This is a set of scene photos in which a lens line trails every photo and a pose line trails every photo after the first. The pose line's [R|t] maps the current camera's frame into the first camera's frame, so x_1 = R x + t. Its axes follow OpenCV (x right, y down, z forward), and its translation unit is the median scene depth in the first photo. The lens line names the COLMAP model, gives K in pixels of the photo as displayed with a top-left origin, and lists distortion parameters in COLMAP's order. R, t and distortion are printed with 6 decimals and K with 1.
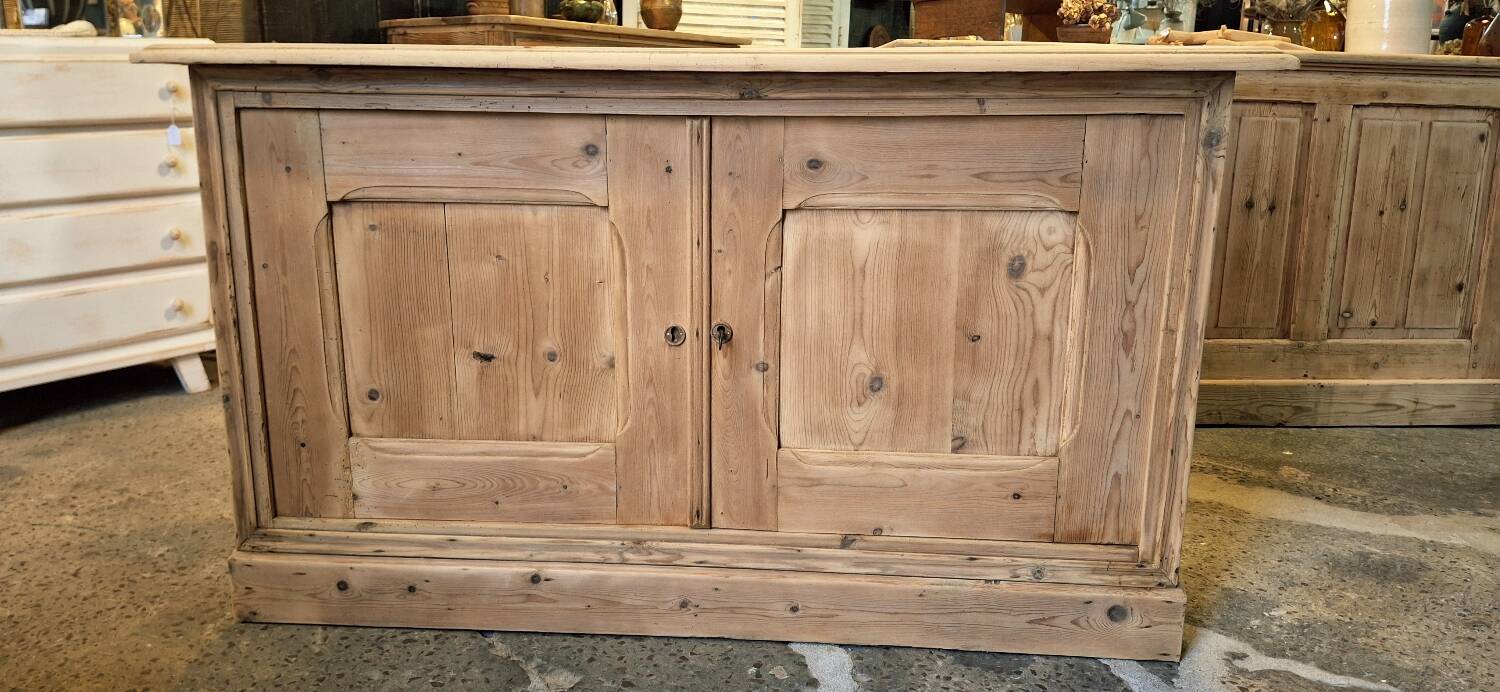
lens RADIAL K [[1098.3, 0, 745.6], [0, 1098.3, 320.7], [0, 0, 1]] dist [0.080003, -0.152008]
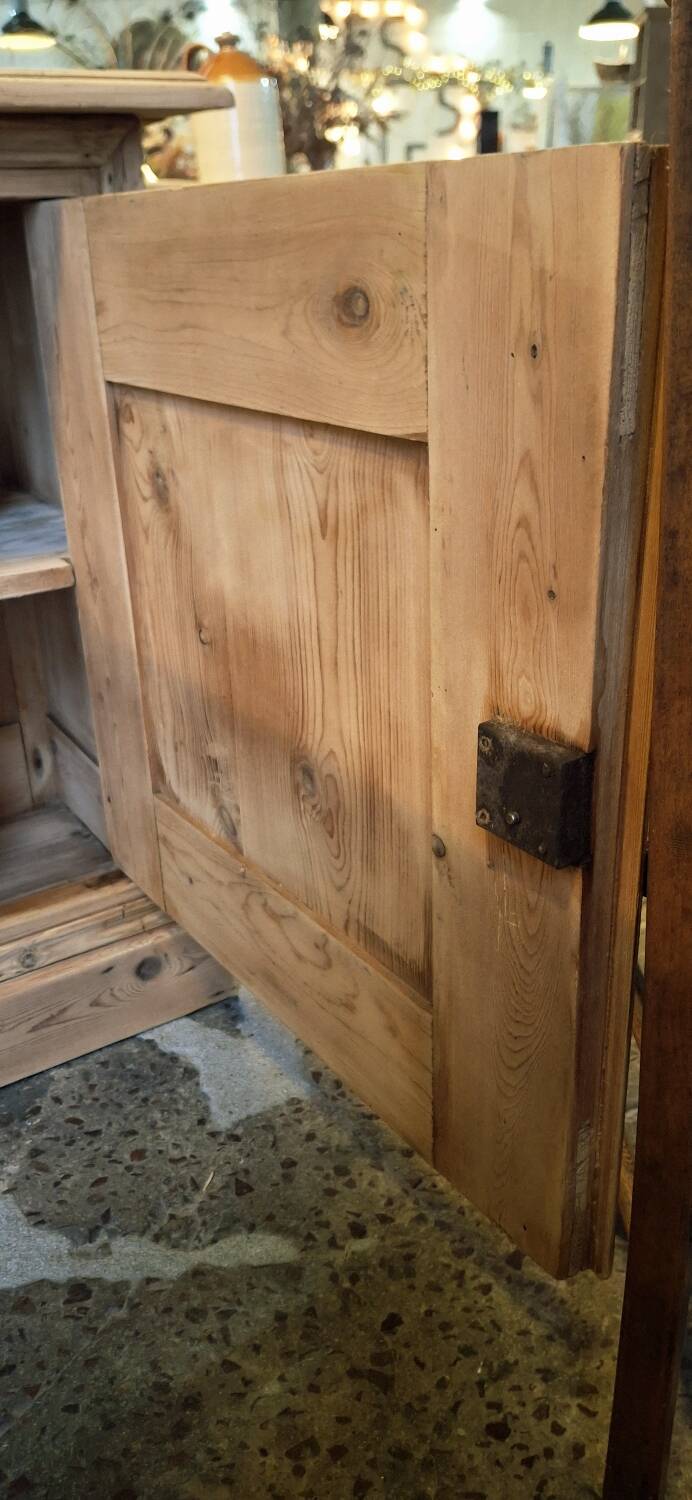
lens RADIAL K [[1098.3, 0, 356.8], [0, 1098.3, 762.0], [0, 0, 1]] dist [0.080003, -0.152008]
pose [[0.797855, -0.278991, 0.534408, 0.100128], [0.176772, 0.955773, 0.235052, -0.005033], [-0.576350, -0.093069, 0.811886, 0.359555]]
